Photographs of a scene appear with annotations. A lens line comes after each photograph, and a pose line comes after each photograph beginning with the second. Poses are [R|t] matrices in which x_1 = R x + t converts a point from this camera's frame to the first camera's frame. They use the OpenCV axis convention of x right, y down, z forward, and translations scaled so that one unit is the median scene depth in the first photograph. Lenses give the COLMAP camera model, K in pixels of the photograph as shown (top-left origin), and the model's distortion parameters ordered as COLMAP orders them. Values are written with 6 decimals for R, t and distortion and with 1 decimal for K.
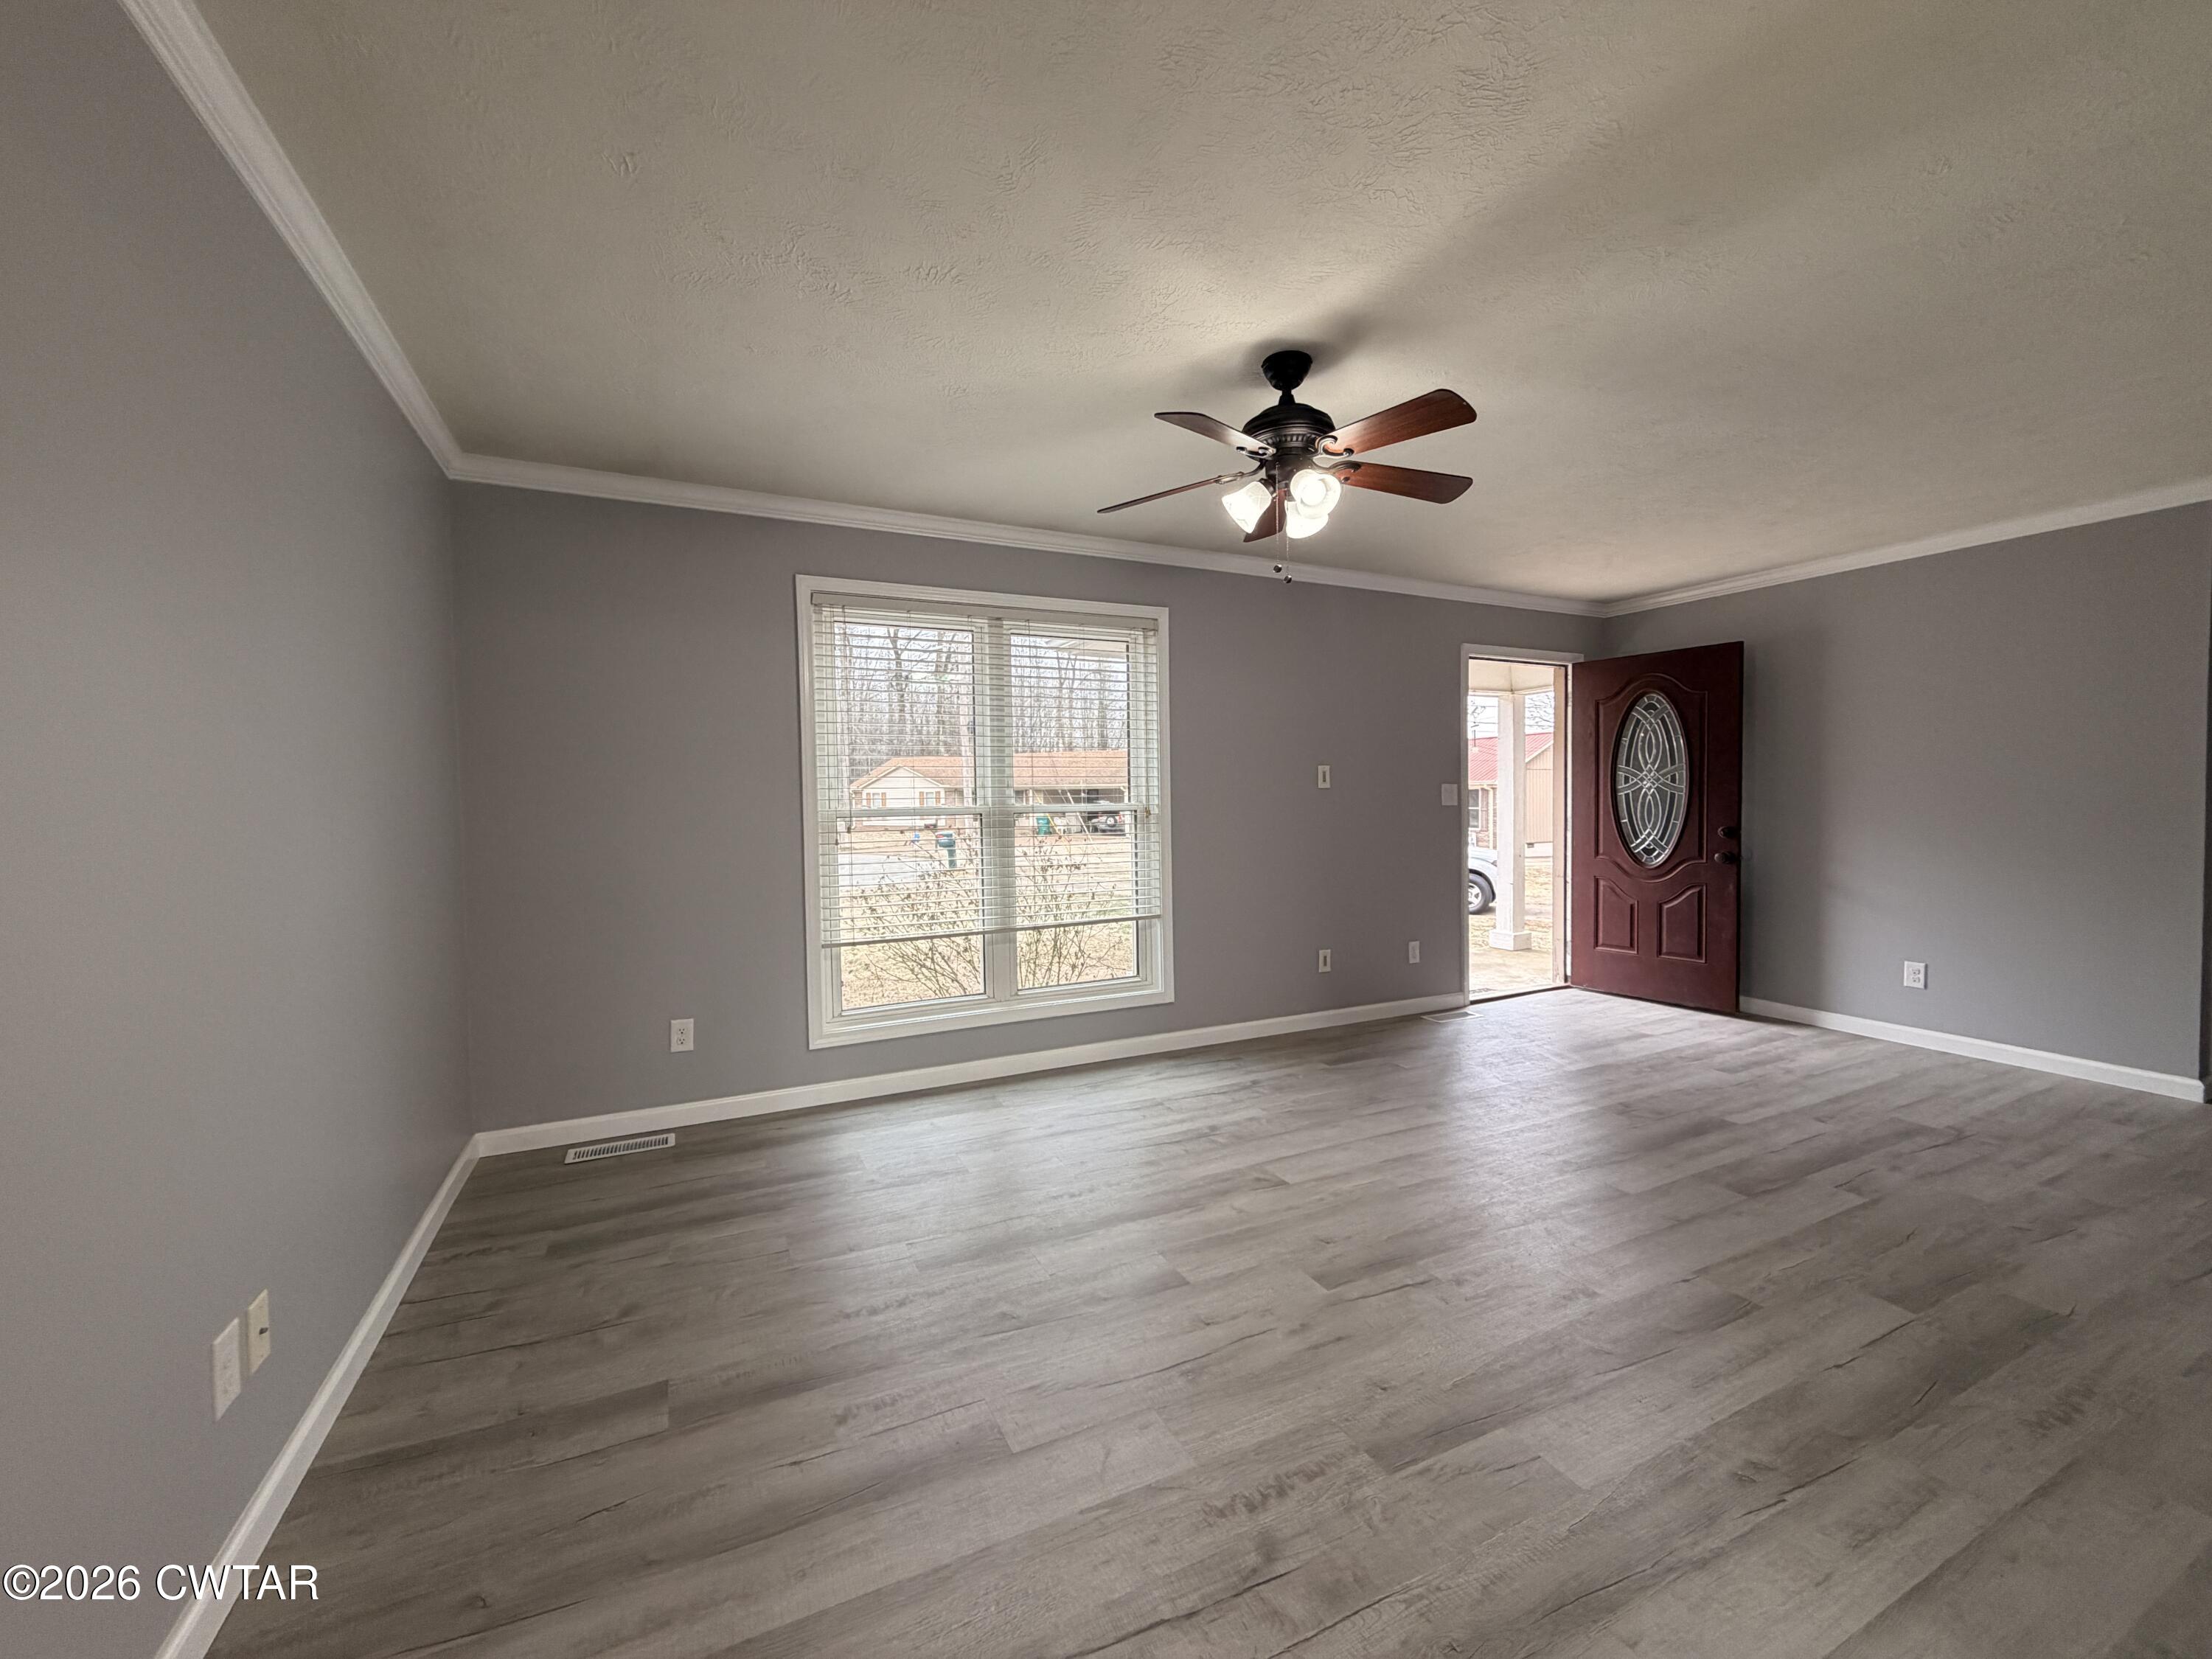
lens RADIAL K [[881.0, 0, 1102.6], [0, 881.0, 828.2], [0, 0, 1]] dist [-0.000162, 0.000289]
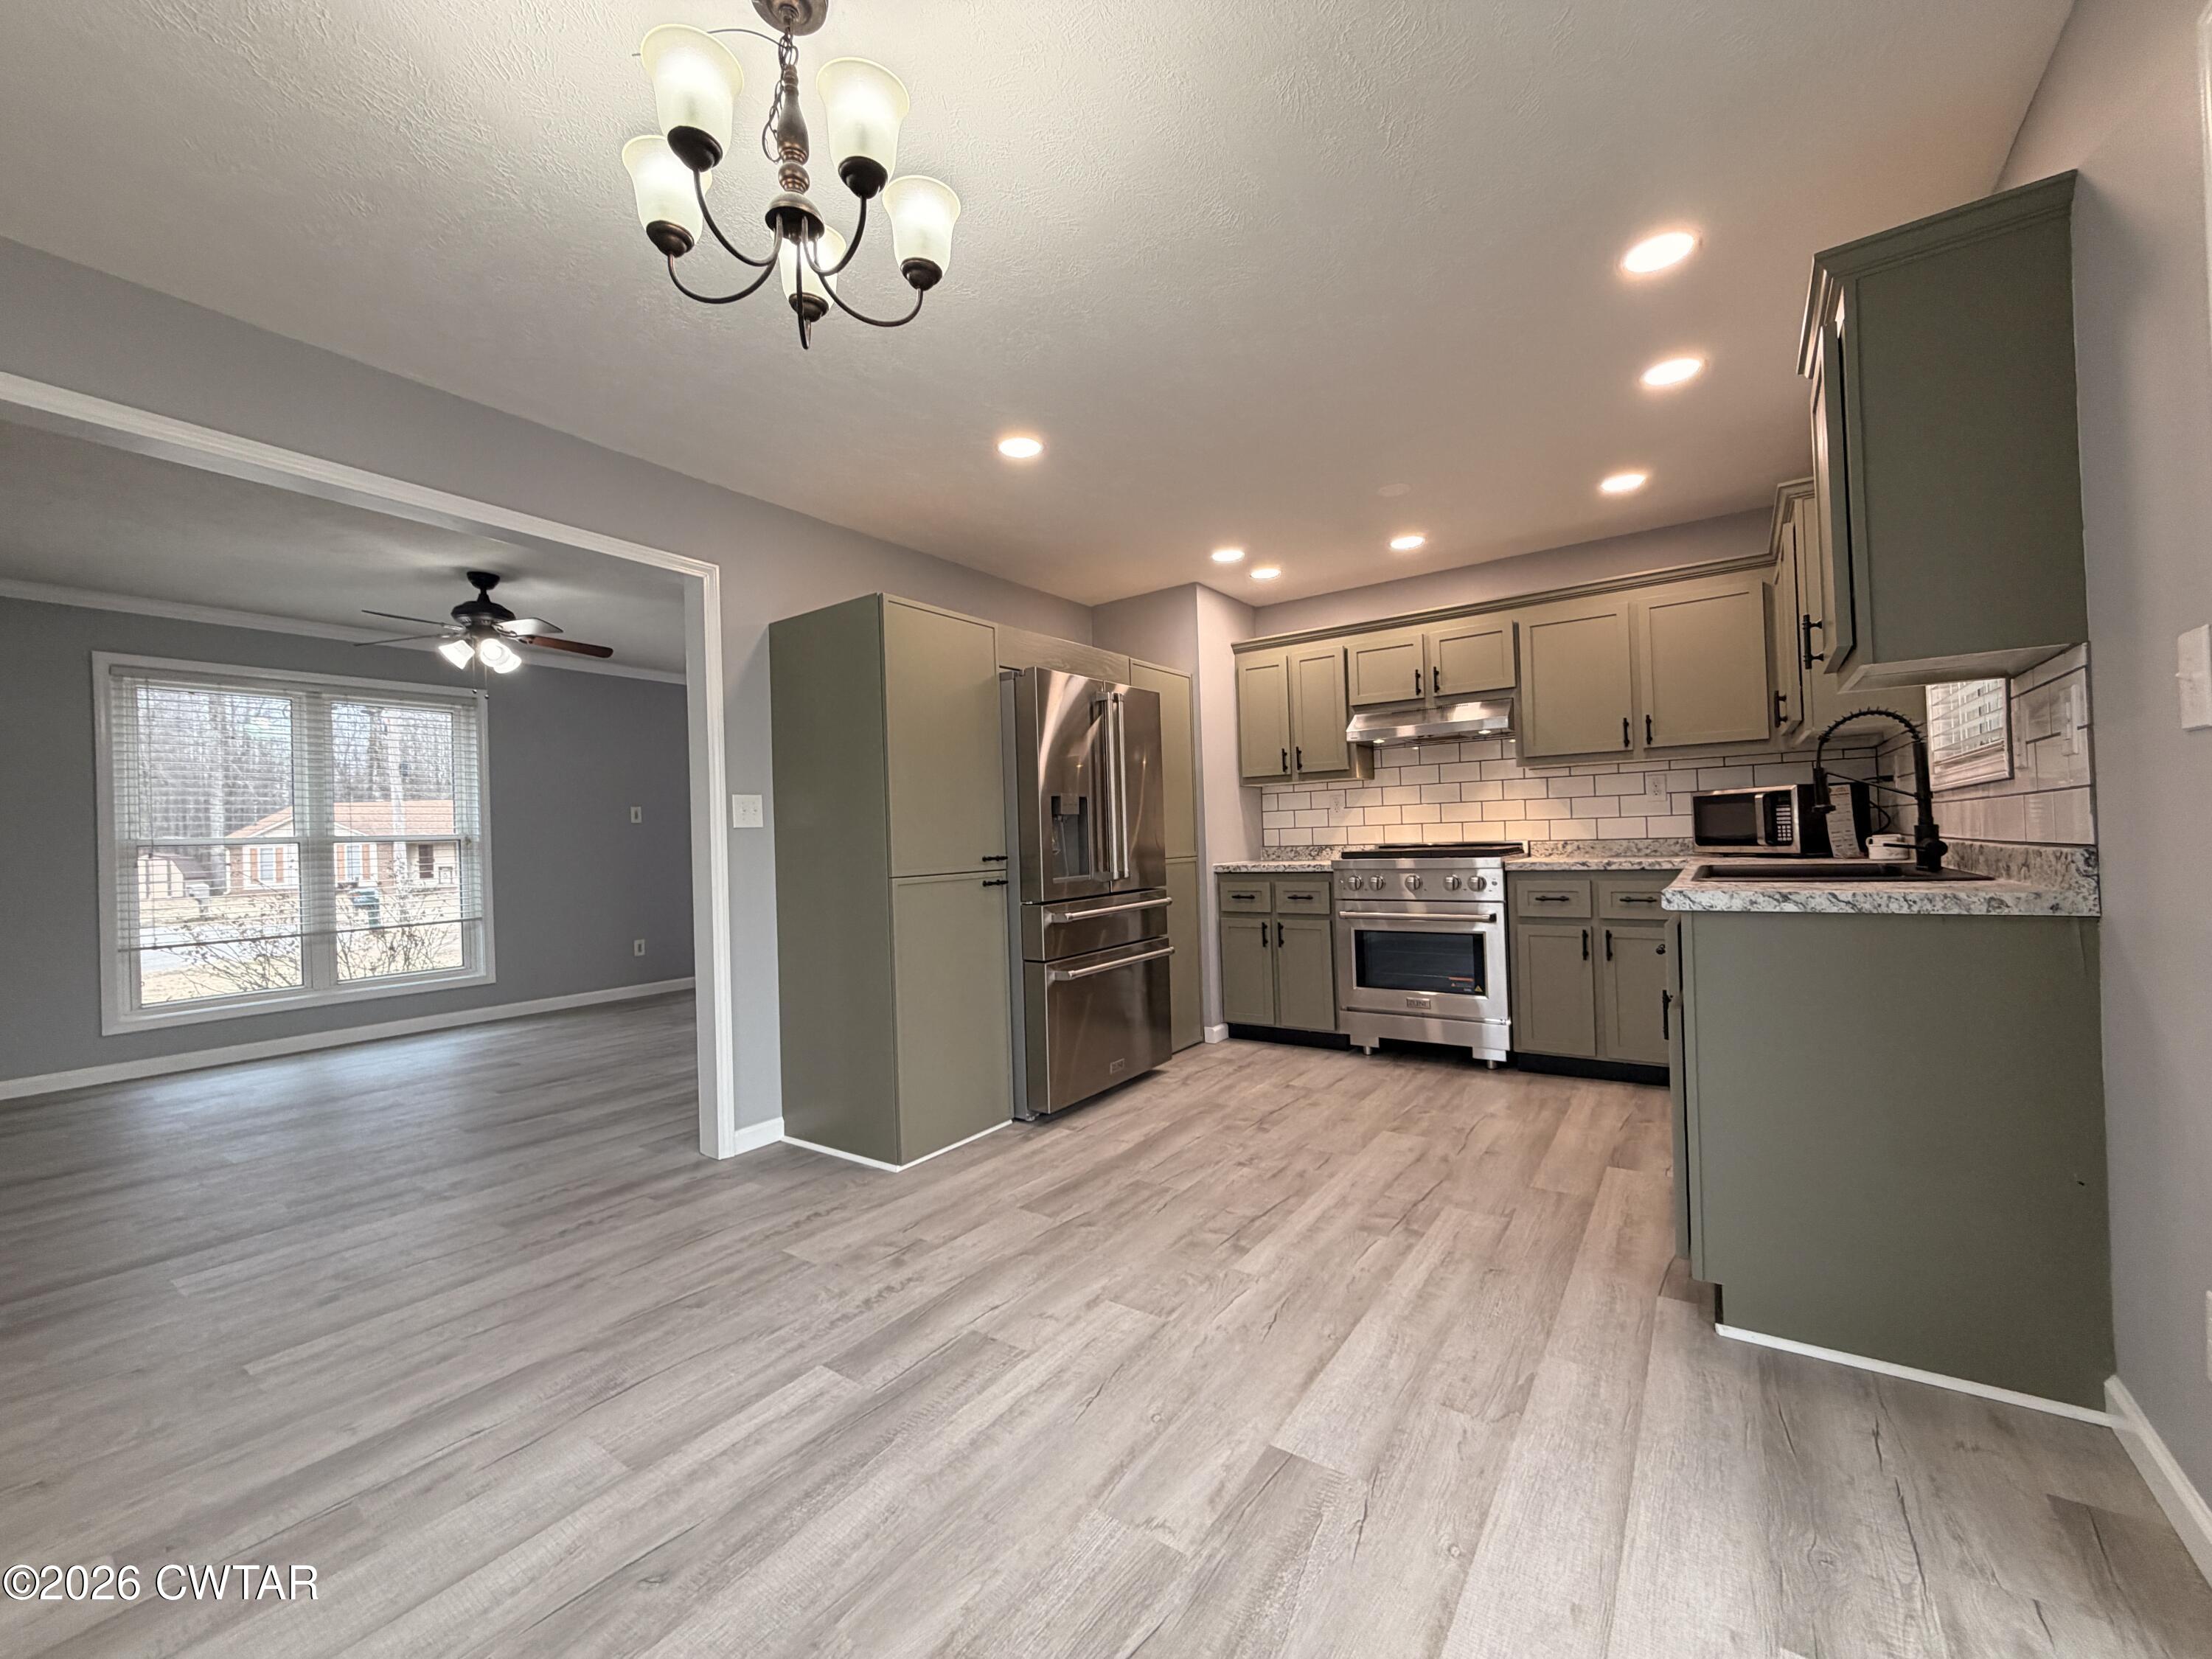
lens RADIAL K [[881.0, 0, 1102.6], [0, 881.0, 828.2], [0, 0, 1]] dist [-0.000162, 0.000289]
pose [[0.876844, -0.009241, 0.480686, 0.317250], [0.035246, 0.998360, -0.045100, 0.071630], [-0.479481, 0.056488, 0.875732, -0.796119]]
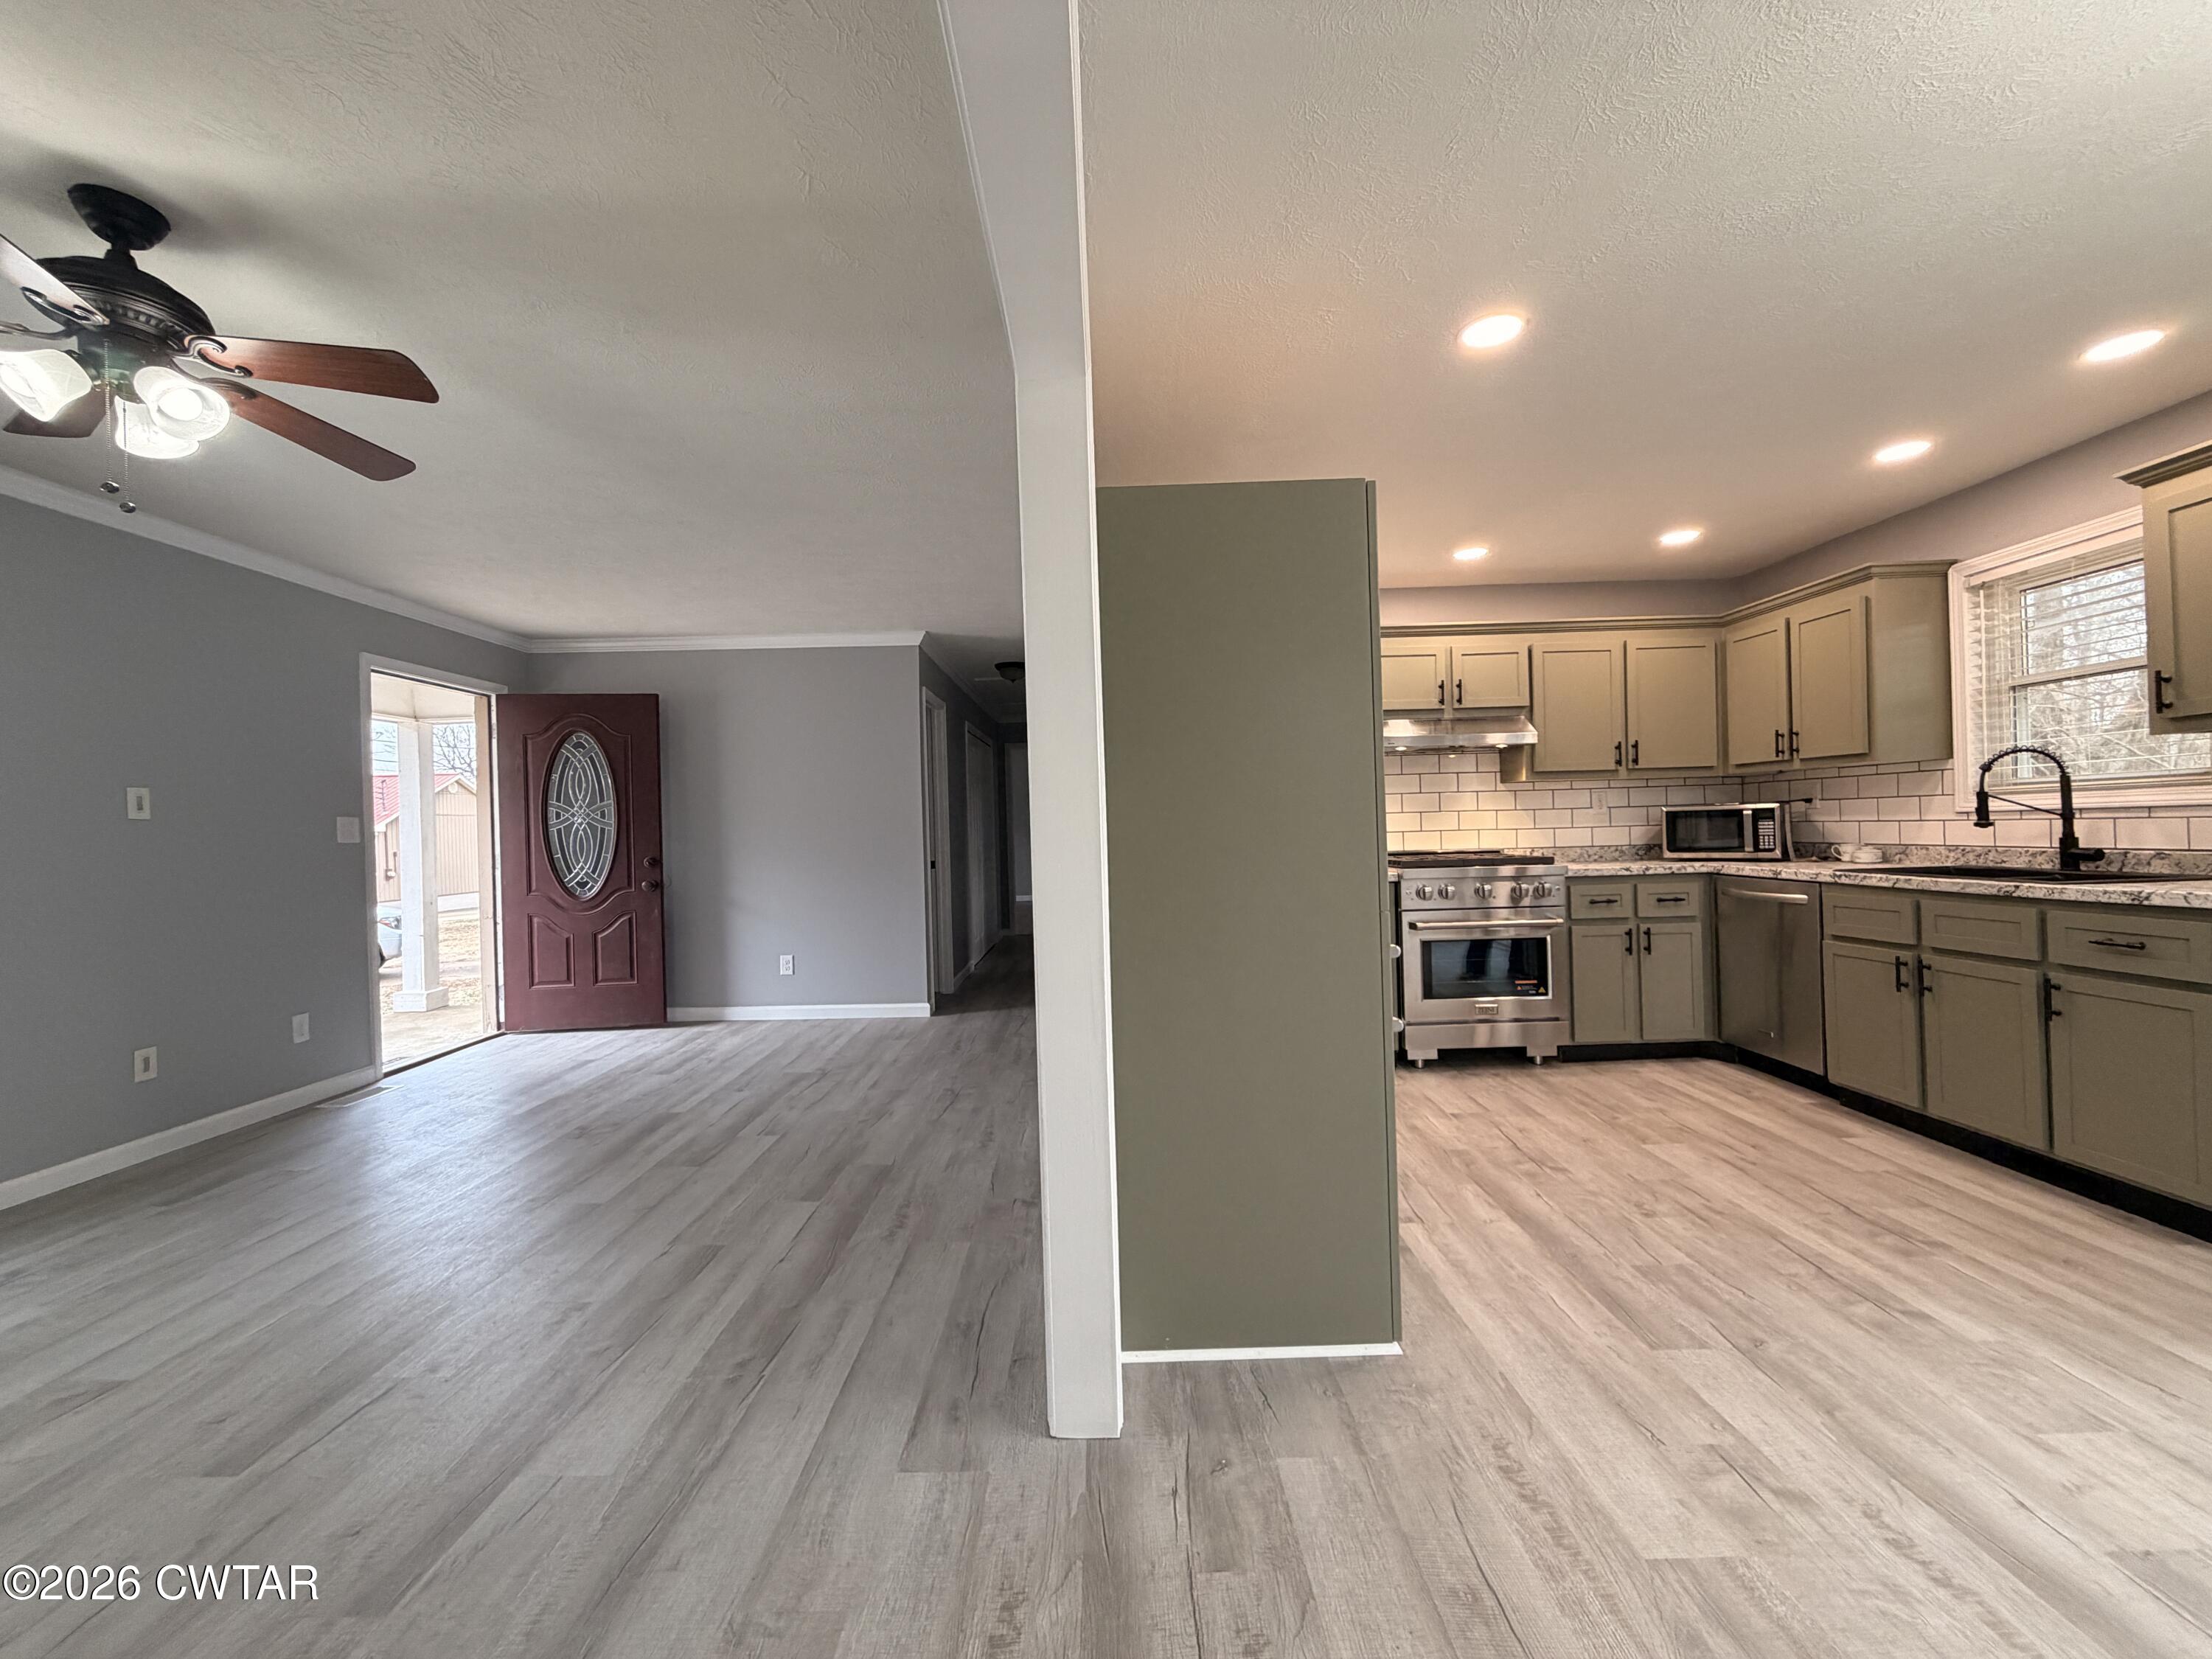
lens RADIAL K [[877.9, 0, 1098.7], [0, 877.9, 828.0], [0, 0, 1]] dist [-0.000302, -0.000034]
pose [[0.442051, -0.000211, 0.896990, -0.055973], [0.049513, 0.998481, -0.024166, 0.023085], [-0.895622, 0.055095, 0.441390, -0.002191]]
